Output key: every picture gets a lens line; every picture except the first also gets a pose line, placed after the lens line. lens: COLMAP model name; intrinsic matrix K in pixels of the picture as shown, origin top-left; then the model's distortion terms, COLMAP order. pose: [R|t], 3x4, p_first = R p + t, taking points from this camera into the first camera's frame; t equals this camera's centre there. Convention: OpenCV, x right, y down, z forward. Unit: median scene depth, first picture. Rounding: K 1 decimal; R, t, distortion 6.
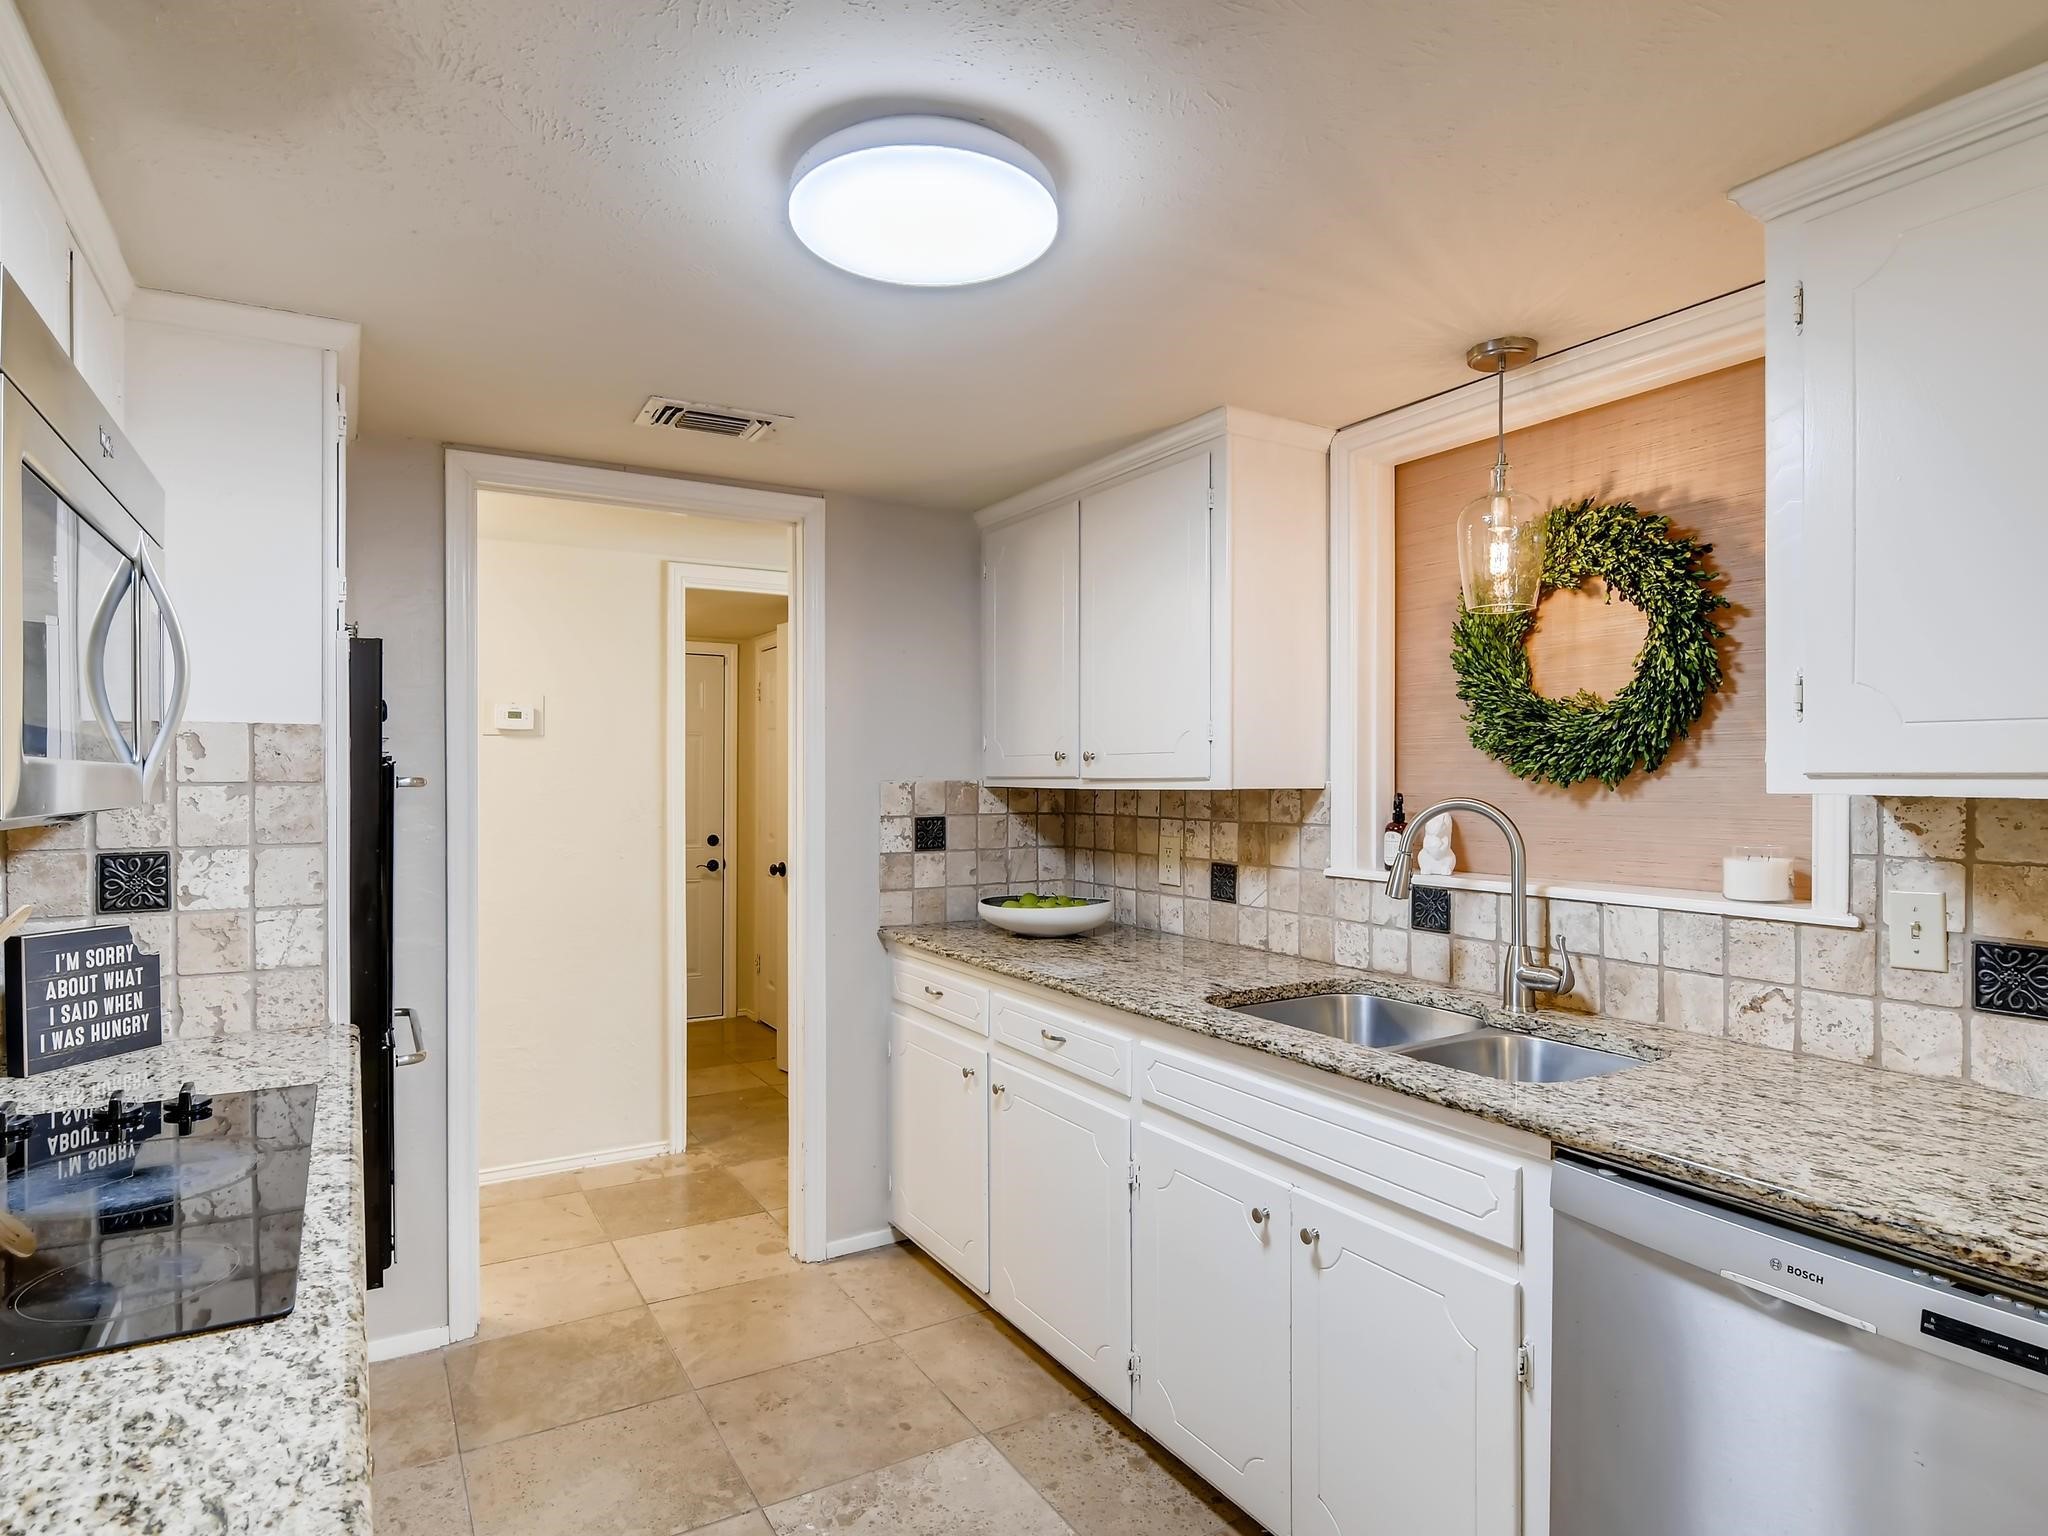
lens RADIAL K [[1149.2, 0, 986.4], [0, 1149.2, 779.7], [0, 0, 1]] dist [-0.000016, -0.005533]
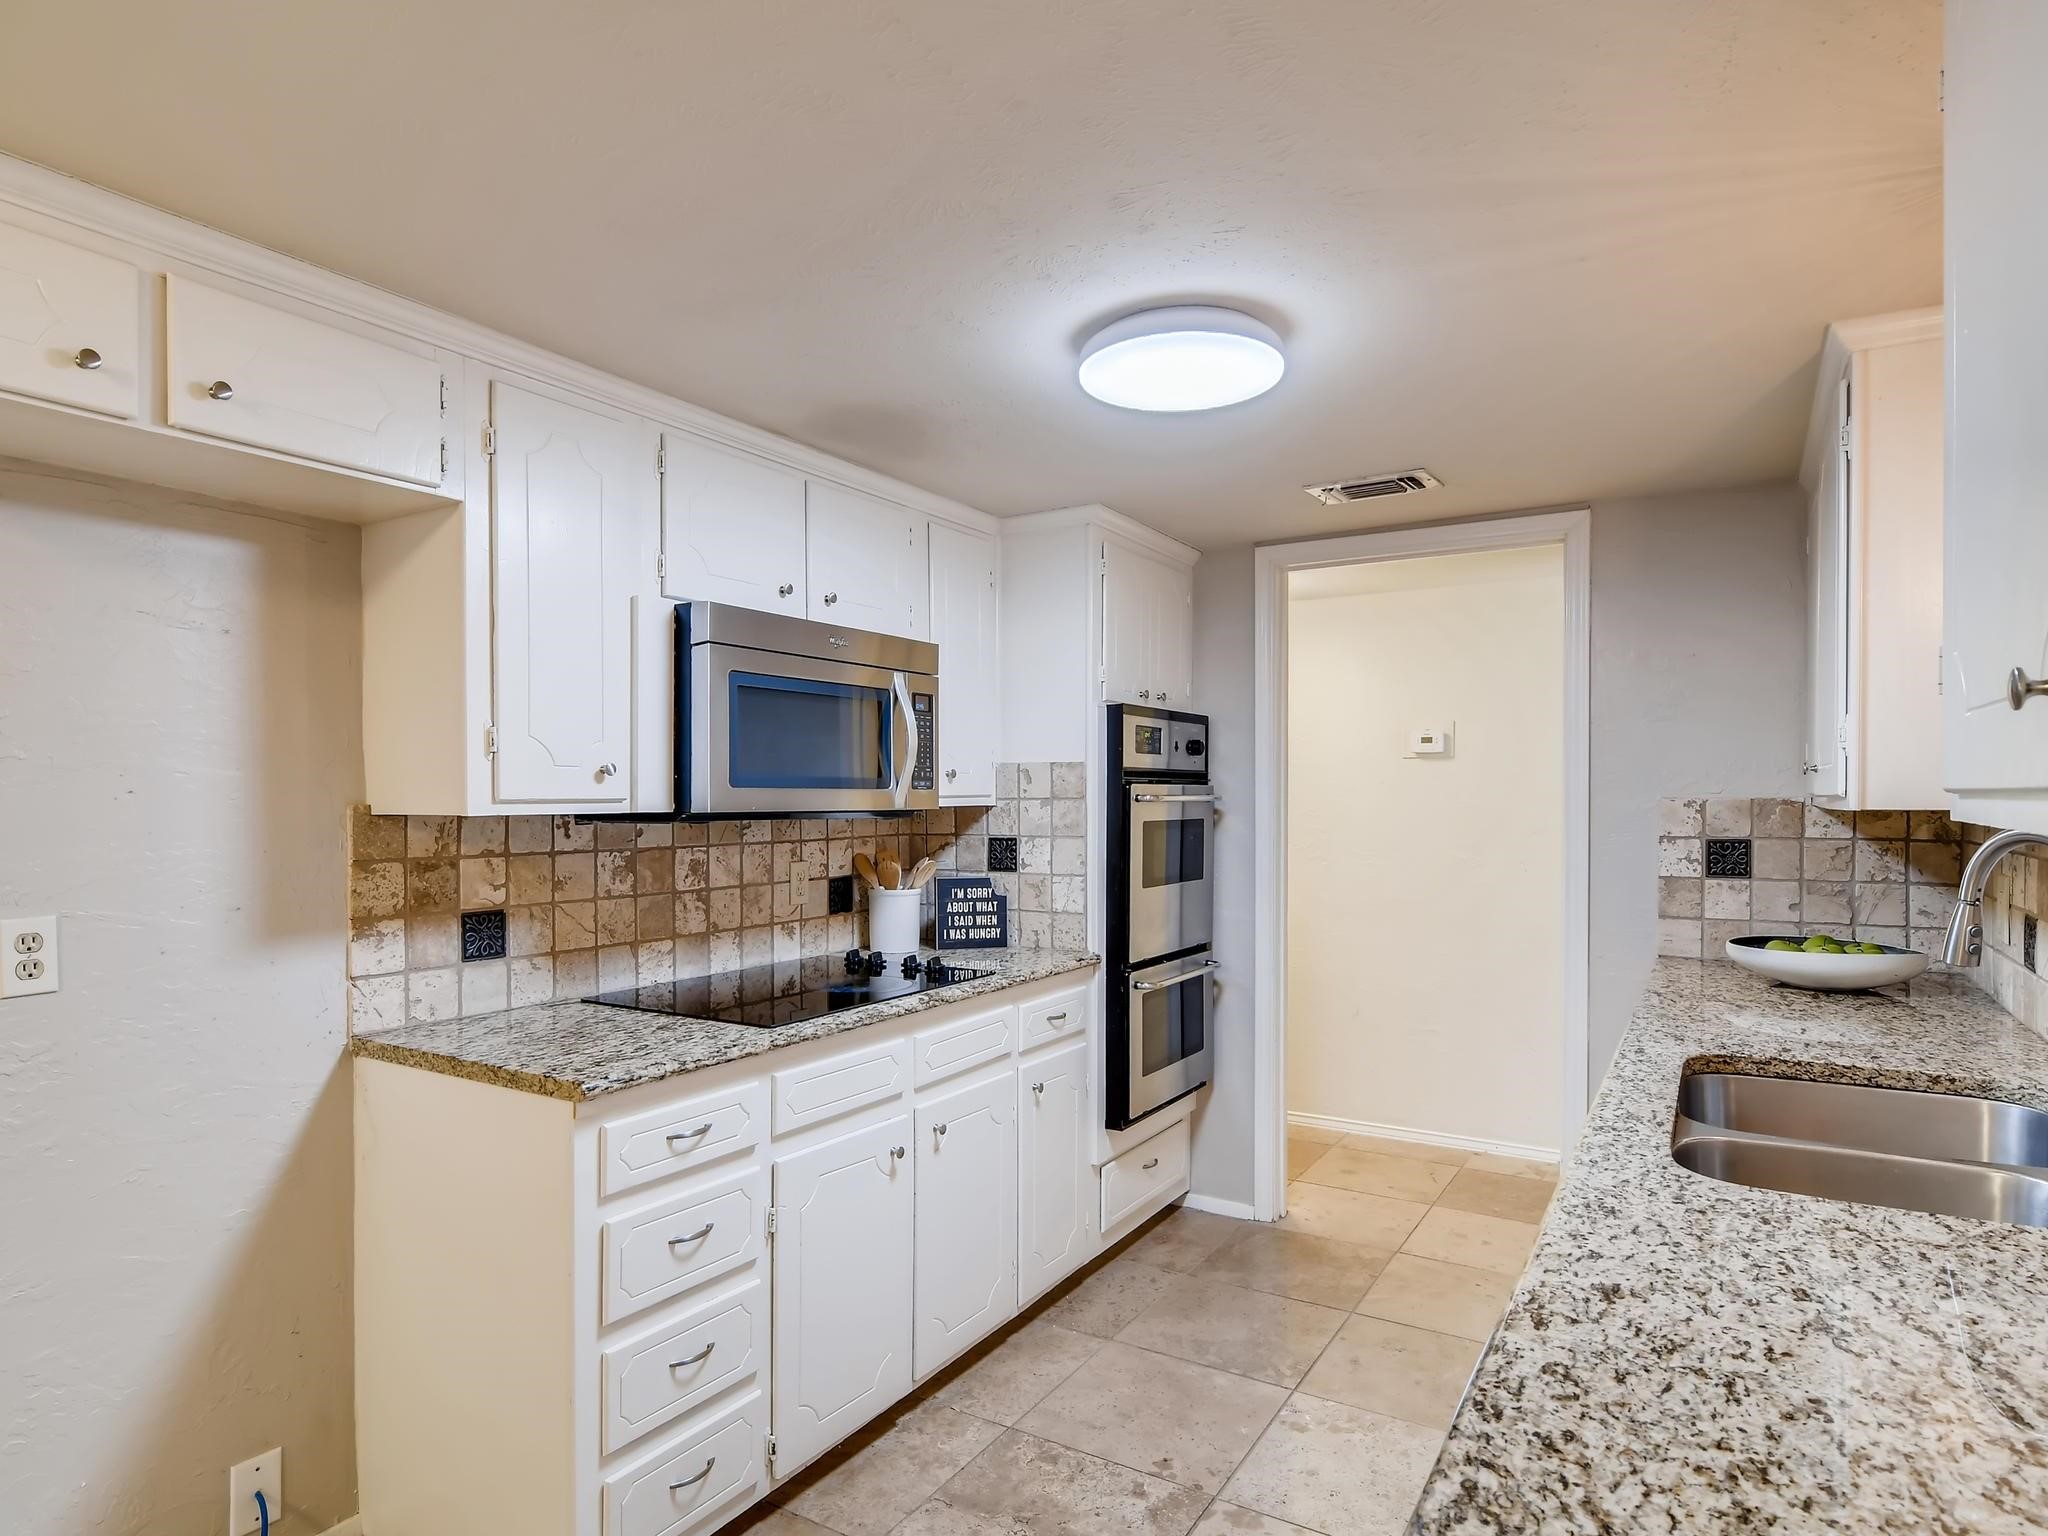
lens RADIAL K [[1149.2, 0, 992.9], [0, 1149.2, 798.0], [0, 0, 1]] dist [-0.000016, -0.005533]
pose [[0.464897, 0.002289, -0.885362, 0.788265], [-0.000487, 0.999997, 0.002330, -0.001738], [0.885365, -0.000652, 0.464897, 0.154037]]
